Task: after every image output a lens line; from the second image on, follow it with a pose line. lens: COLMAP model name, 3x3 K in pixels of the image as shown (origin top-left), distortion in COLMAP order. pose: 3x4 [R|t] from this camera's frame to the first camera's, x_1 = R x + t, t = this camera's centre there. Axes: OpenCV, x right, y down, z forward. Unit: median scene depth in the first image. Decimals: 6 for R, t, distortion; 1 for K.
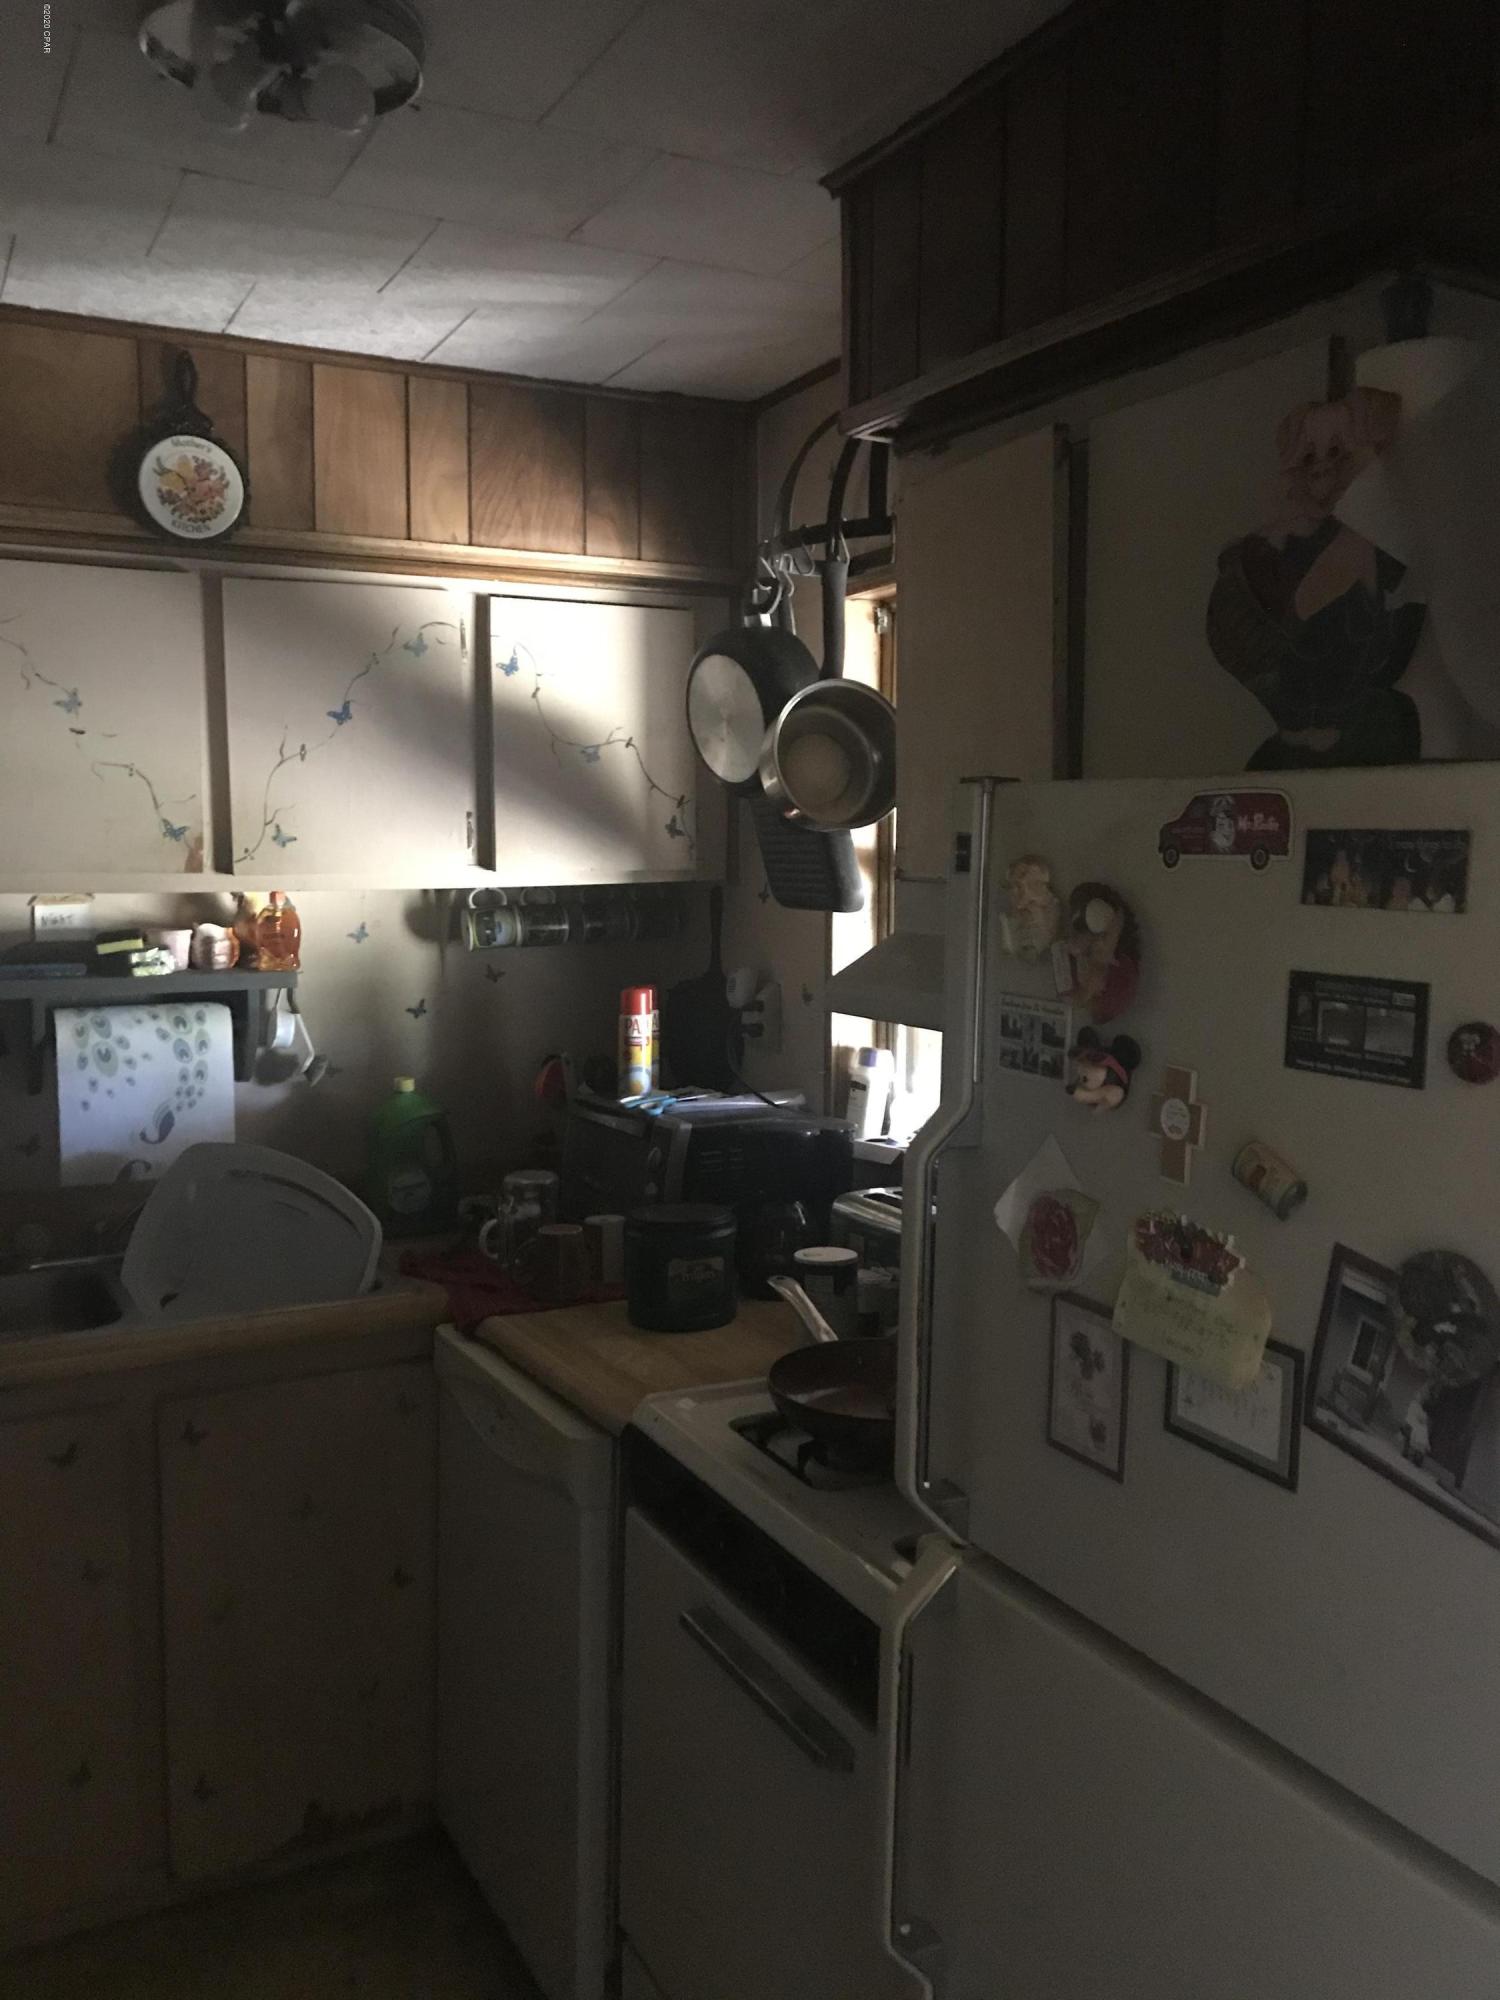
lens RADIAL K [[1647.8, 0, 757.2], [0, 1647.8, 975.3], [0, 0, 1]] dist [0.039539, -0.068216]
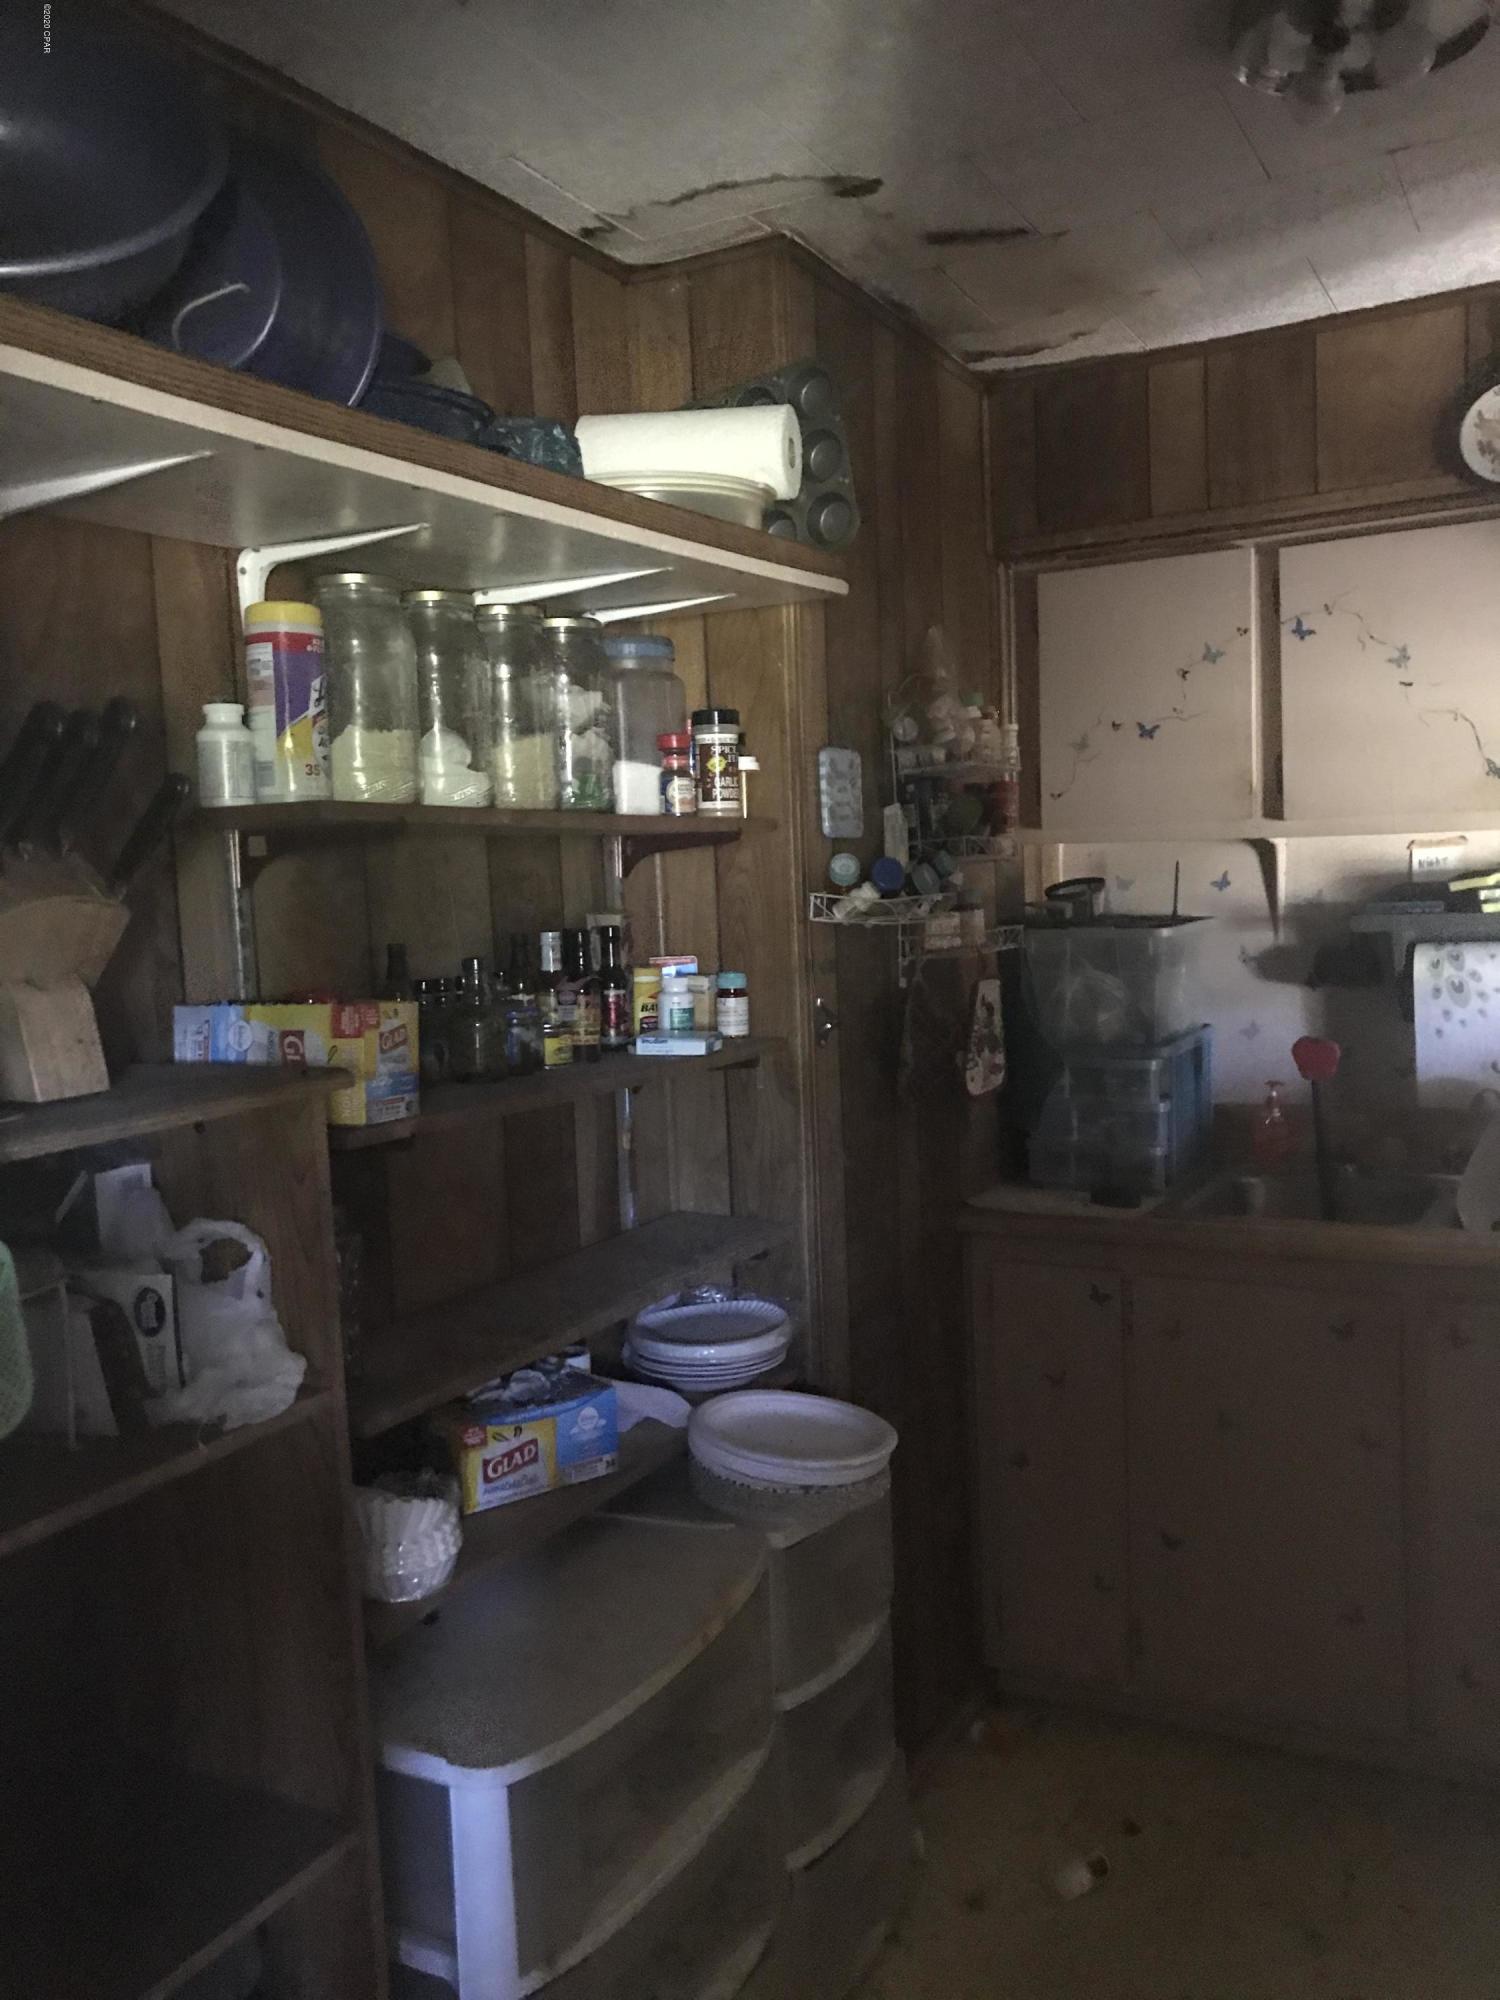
lens RADIAL K [[1640.6, 0, 750.0], [0, 1640.6, 1000.0], [0, 0, 1]] dist [0.038155, -0.063773]
pose [[0.541326, 0.040016, -0.839860, 0.251593], [-0.020105, 0.999197, 0.034650, 0.029097], [0.840572, -0.001872, 0.541696, 0.042238]]
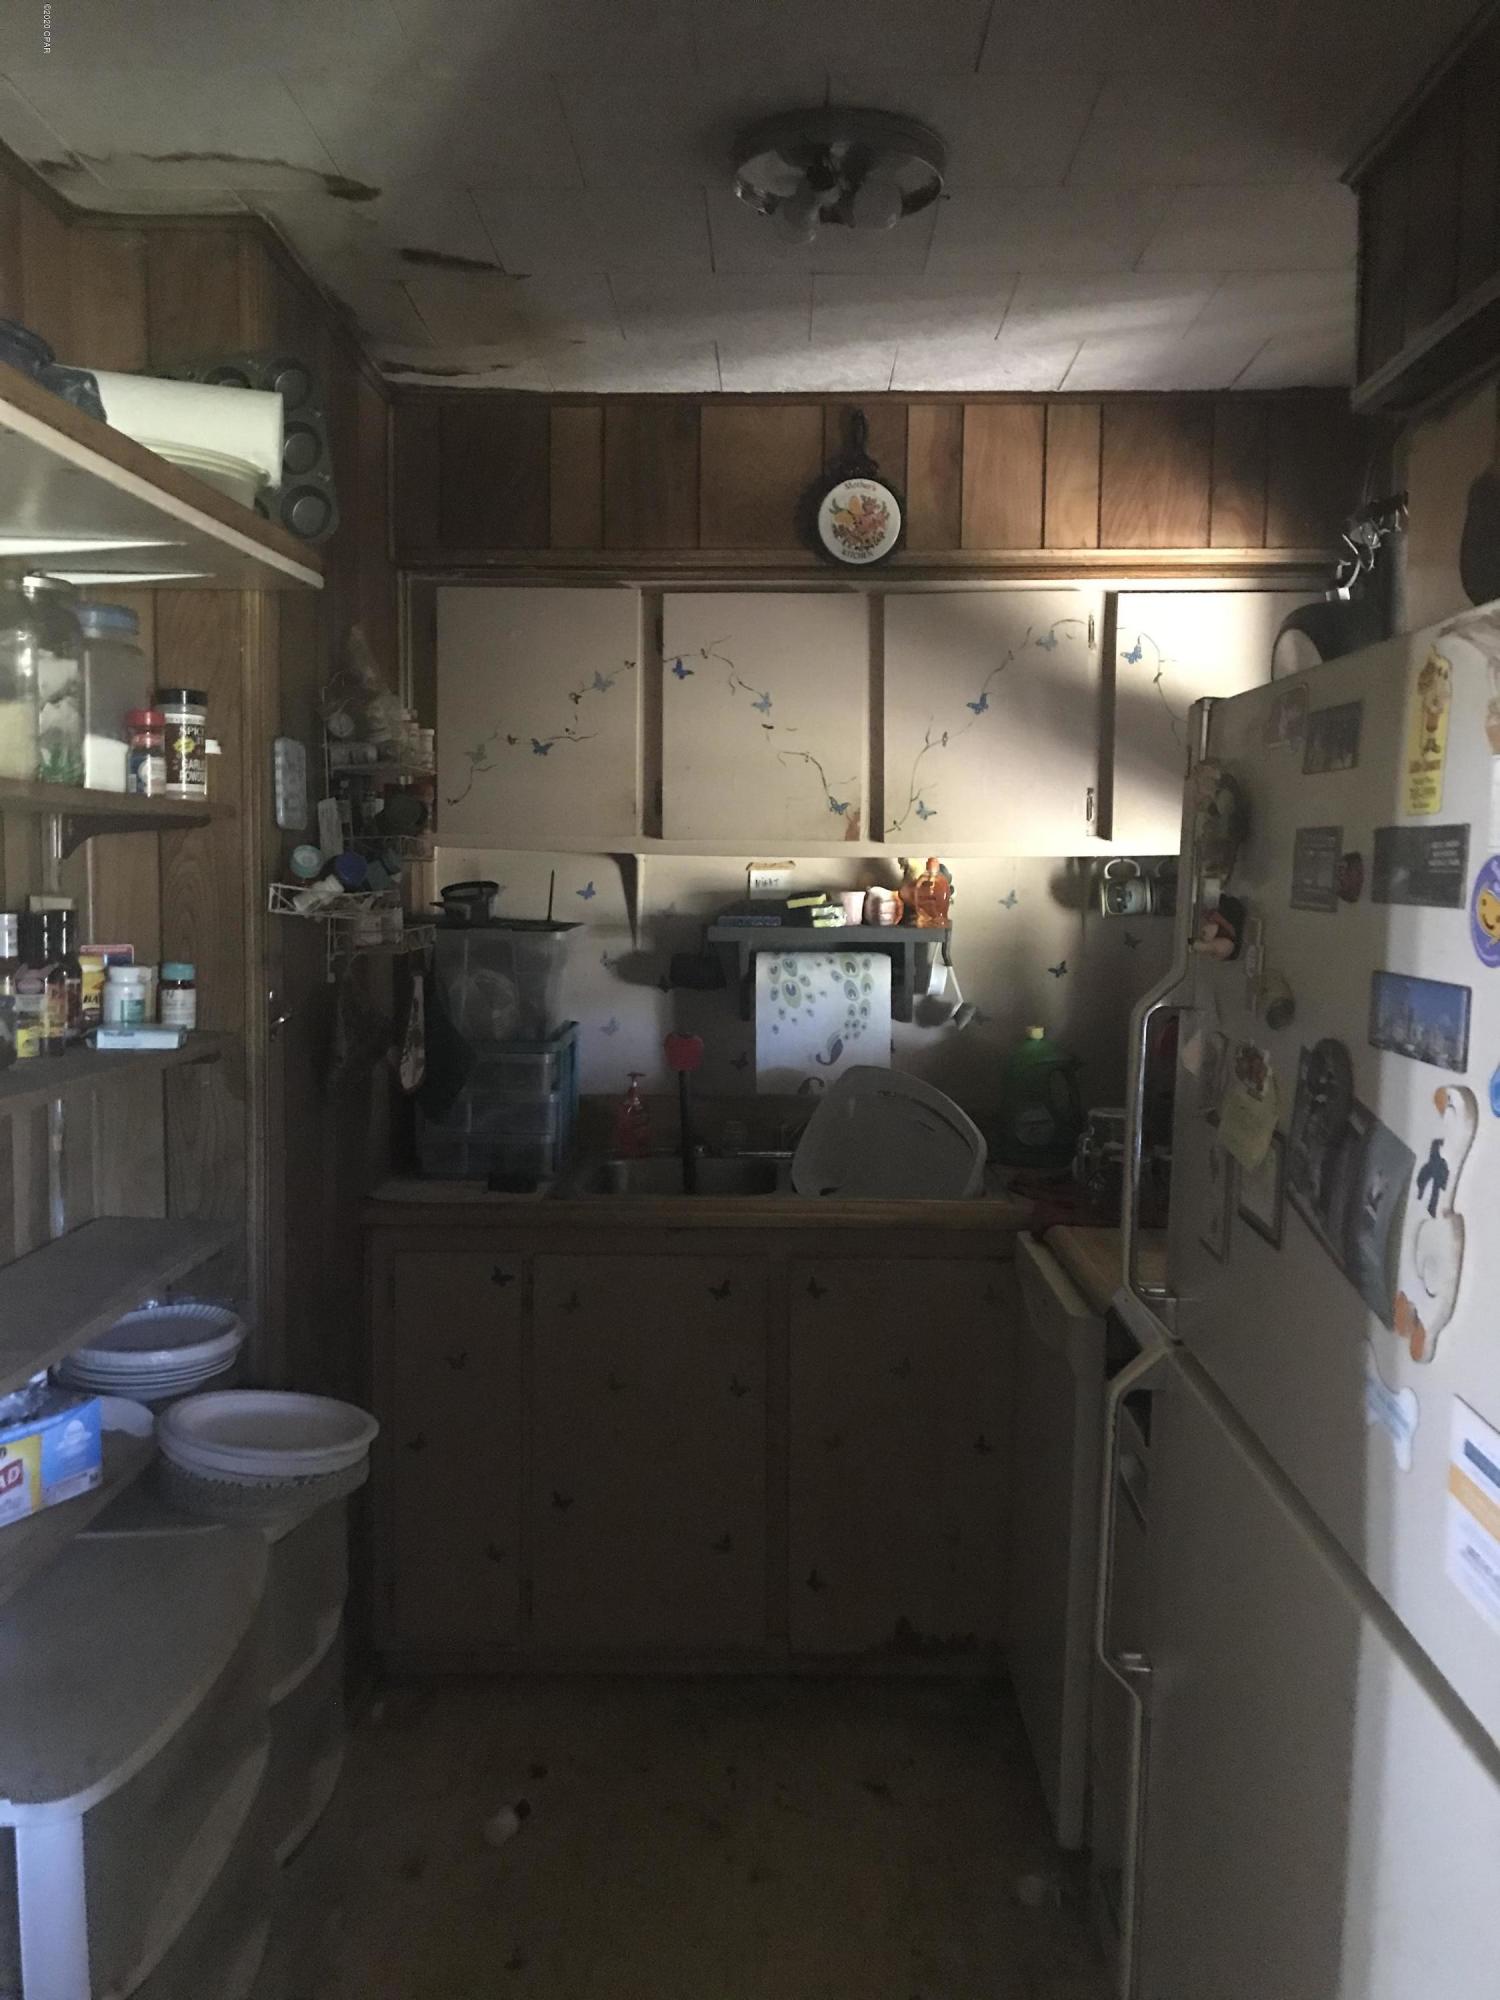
lens RADIAL K [[1640.6, 0, 750.0], [0, 1640.6, 1000.0], [0, 0, 1]] dist [0.038155, -0.063773]
pose [[0.870801, 0.045337, -0.489540, 0.180047], [-0.043746, 0.998935, 0.014697, 0.038854], [0.489685, 0.008617, 0.871857, -0.084074]]
